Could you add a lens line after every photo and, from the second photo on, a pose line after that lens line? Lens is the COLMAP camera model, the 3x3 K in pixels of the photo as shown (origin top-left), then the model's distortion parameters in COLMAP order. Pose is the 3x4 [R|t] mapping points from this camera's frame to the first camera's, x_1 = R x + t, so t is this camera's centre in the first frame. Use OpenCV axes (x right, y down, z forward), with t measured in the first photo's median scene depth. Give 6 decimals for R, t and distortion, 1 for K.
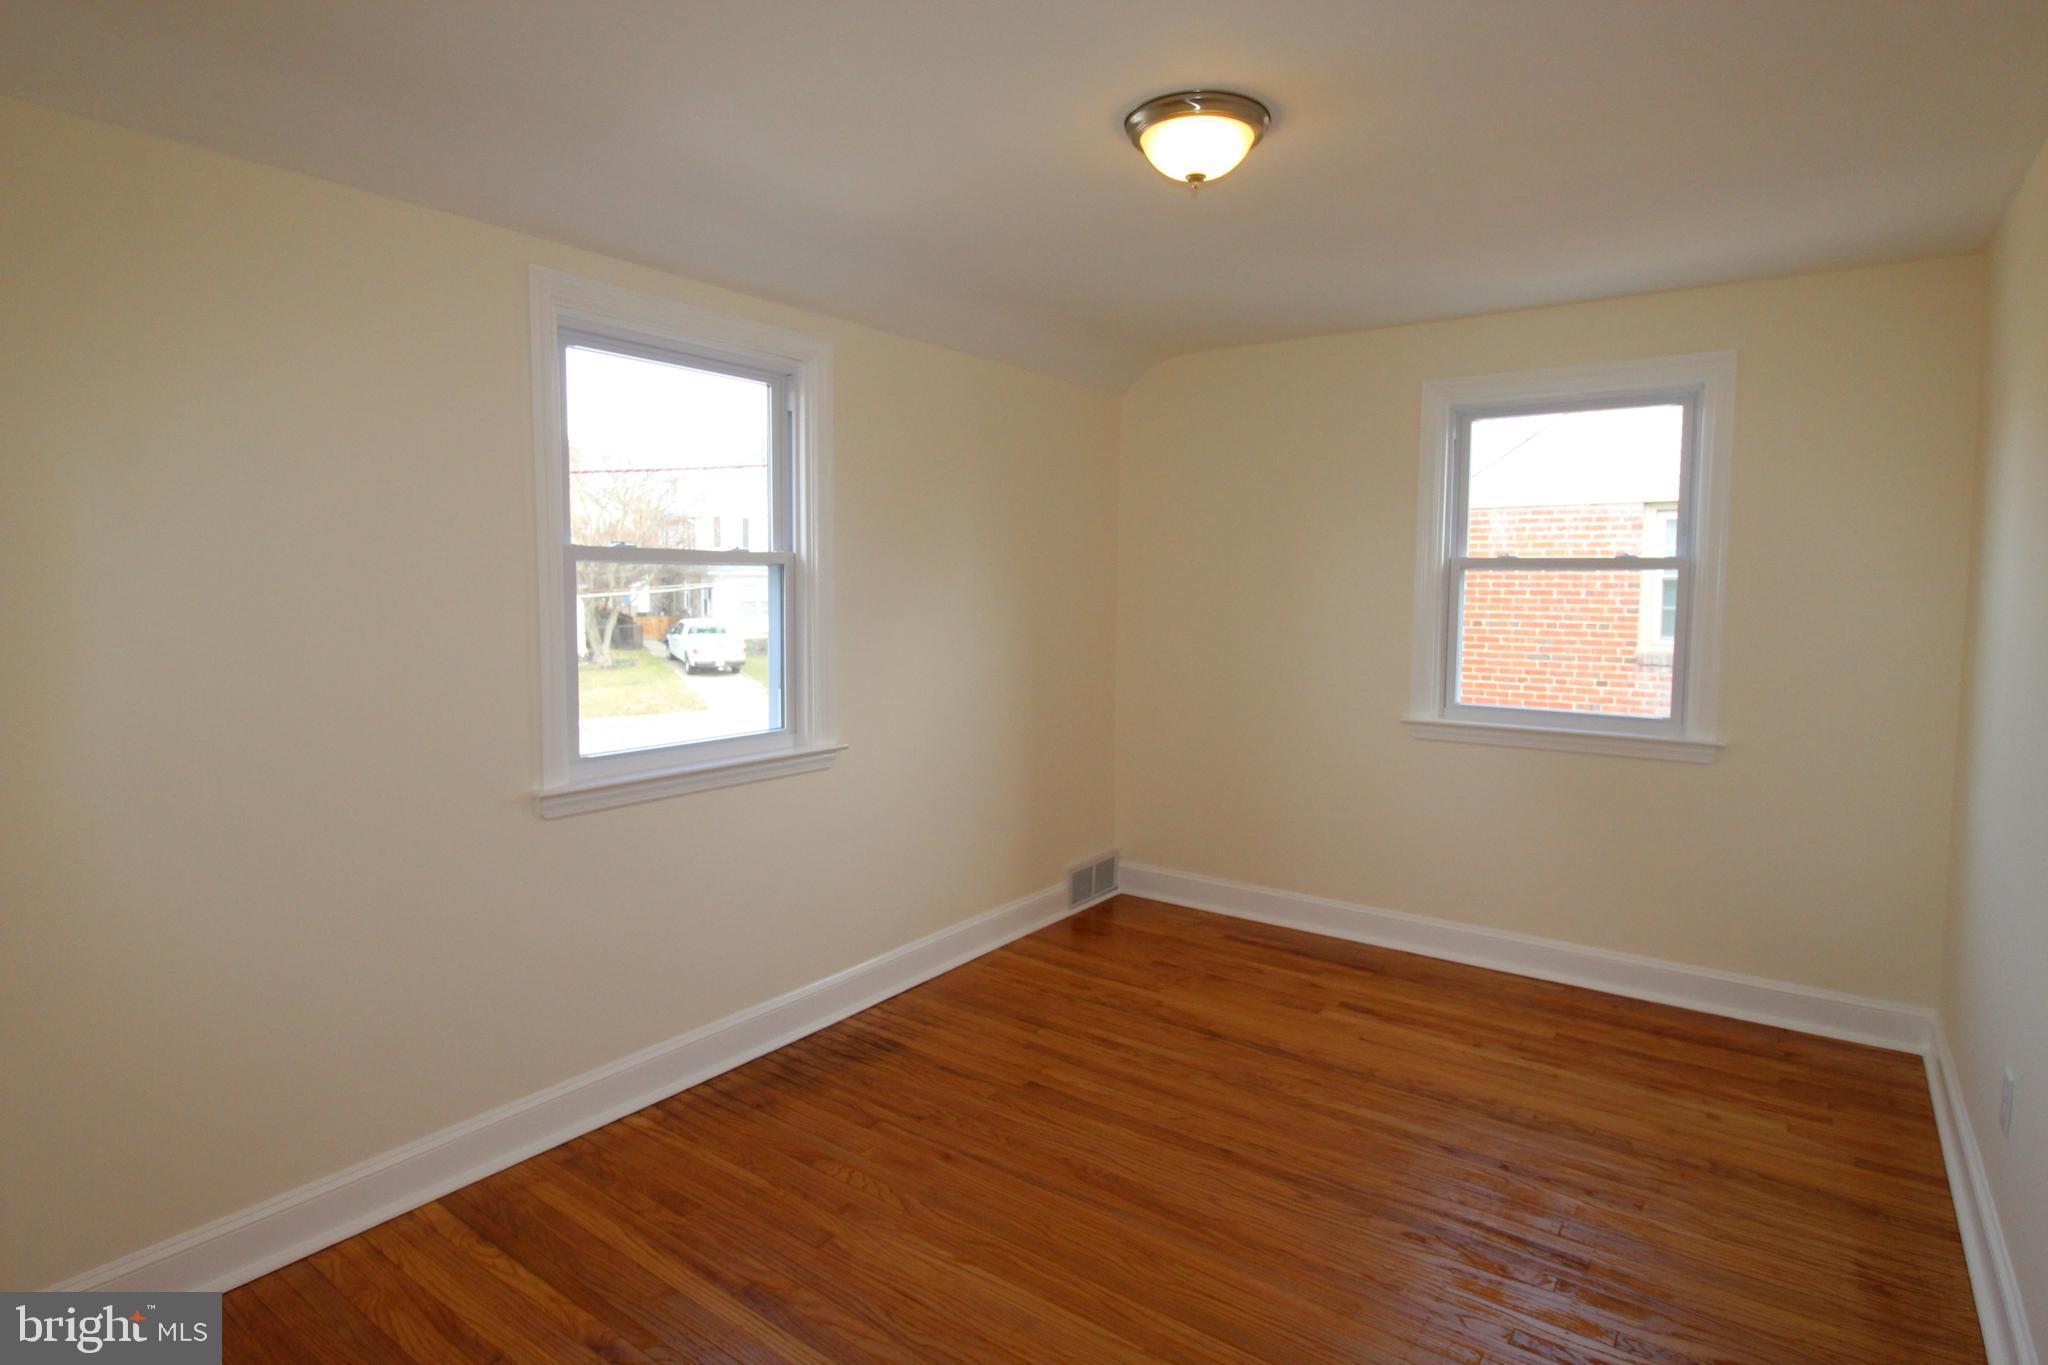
lens RADIAL K [[1082.7, 0, 1021.5], [0, 1082.7, 651.5], [0, 0, 1]] dist [0.012394, -0.019195]
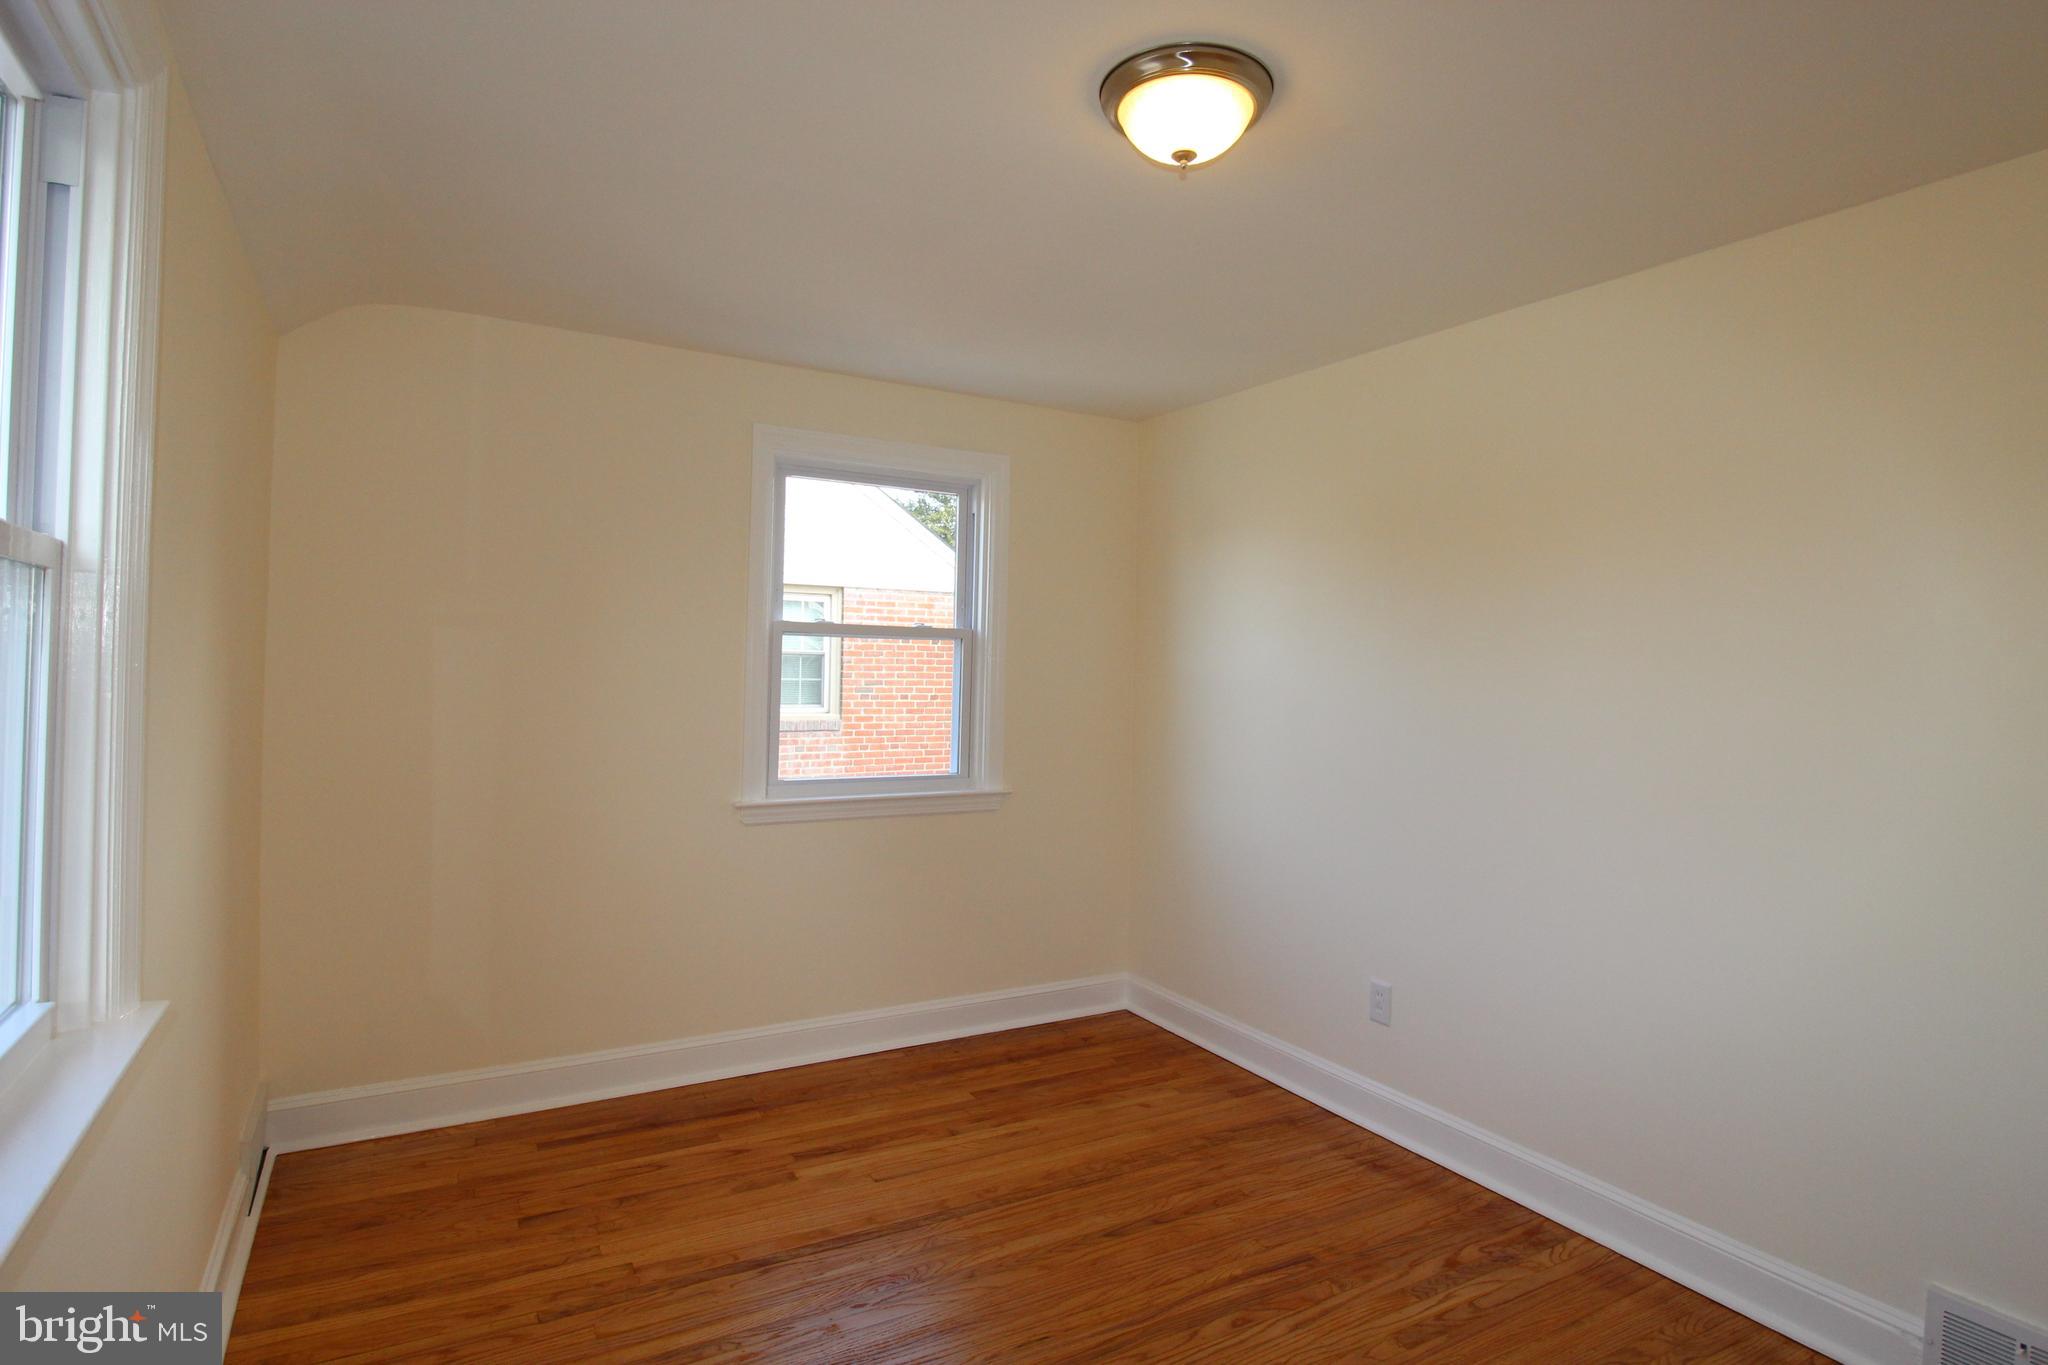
lens RADIAL K [[1082.7, 0, 1021.5], [0, 1082.7, 651.5], [0, 0, 1]] dist [0.012394, -0.019195]
pose [[0.401921, 0.016513, 0.915525, -0.410202], [0.044705, 0.998291, -0.037631, -0.019746], [-0.914582, 0.056054, 0.400496, 0.509122]]
